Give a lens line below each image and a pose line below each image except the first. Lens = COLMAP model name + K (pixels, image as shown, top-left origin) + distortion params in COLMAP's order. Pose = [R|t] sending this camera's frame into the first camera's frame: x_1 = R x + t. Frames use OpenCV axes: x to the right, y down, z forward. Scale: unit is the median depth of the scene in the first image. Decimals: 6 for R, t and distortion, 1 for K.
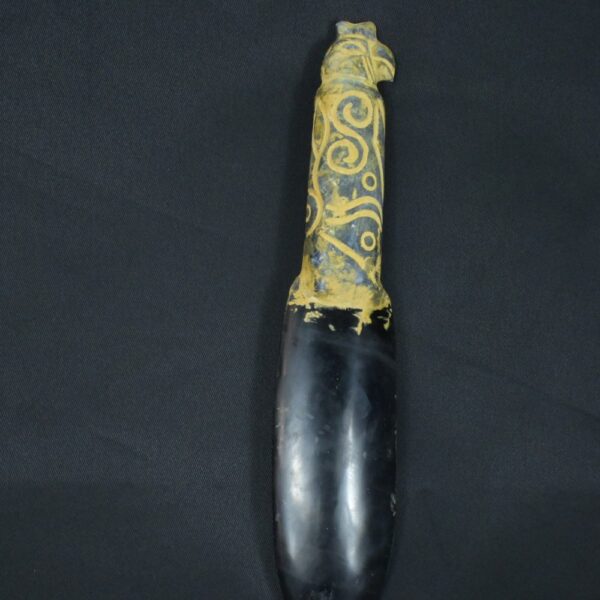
lens RADIAL K [[937.0, 0, 296.7], [0, 937.0, 299.5], [0, 0, 1]] dist [0.007295, 0.000000]
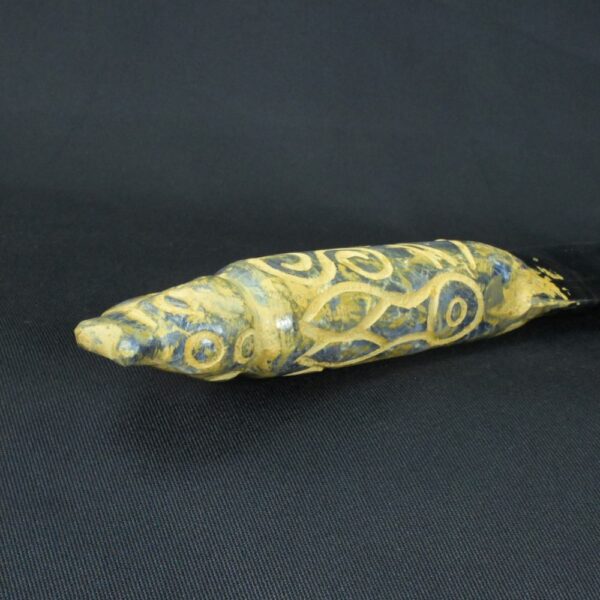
lens RADIAL K [[937.0, 0, 302.1], [0, 937.0, 300.2], [0, 0, 1]] dist [0.007295, 0.000000]
pose [[-0.678005, -0.433353, 0.593729, -0.263906], [0.655931, 0.007869, 0.754780, -0.592167], [-0.331758, 0.901190, 0.278914, 0.875246]]
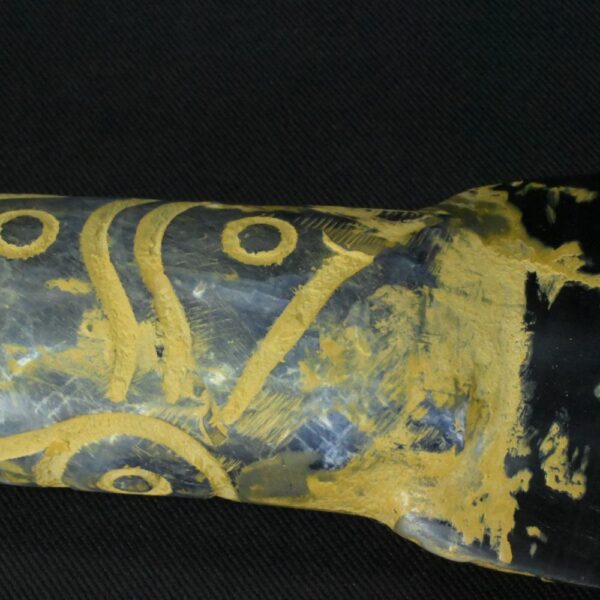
lens RADIAL K [[1951.7, 0, 300.4], [0, 1951.7, 299.2], [0, 0, 1]] dist [-0.087212, 0.000000]
pose [[0.022215, -0.972913, 0.230102, -0.059468], [0.999042, 0.030281, 0.031581, -0.066818], [-0.037693, 0.229180, 0.972654, 0.487782]]
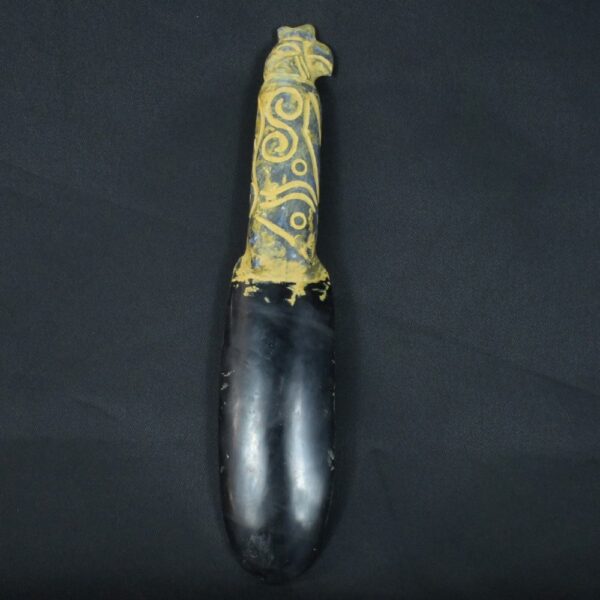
lens RADIAL K [[937.0, 0, 299.7], [0, 937.0, 299.2], [0, 0, 1]] dist [0.007295, 0.000000]
pose [[0.967515, -0.044679, -0.248833, 0.346390], [0.038856, 0.998845, -0.028266, 0.061045], [0.249809, 0.017679, 0.968134, -0.068917]]
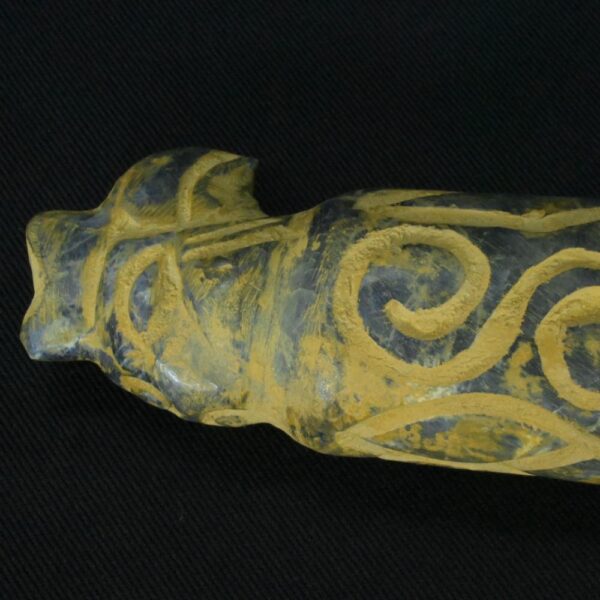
lens RADIAL K [[1951.7, 0, 300.8], [0, 1951.7, 299.7], [0, 0, 1]] dist [-0.087212, 0.000000]
pose [[0.046183, -0.986149, 0.159300, -0.025322], [0.996805, 0.055898, 0.057055, -0.264044], [-0.065170, 0.156156, 0.985580, 0.486218]]
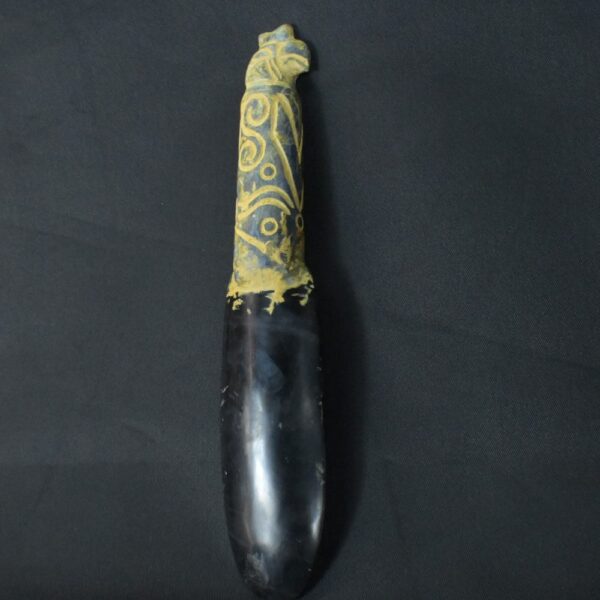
lens RADIAL K [[937.0, 0, 302.8], [0, 937.0, 298.6], [0, 0, 1]] dist [0.007295, 0.000000]
pose [[0.717067, -0.163198, -0.677629, 0.809848], [0.122964, 0.986573, -0.107484, 0.137835], [0.686072, -0.006251, 0.727507, 0.244788]]
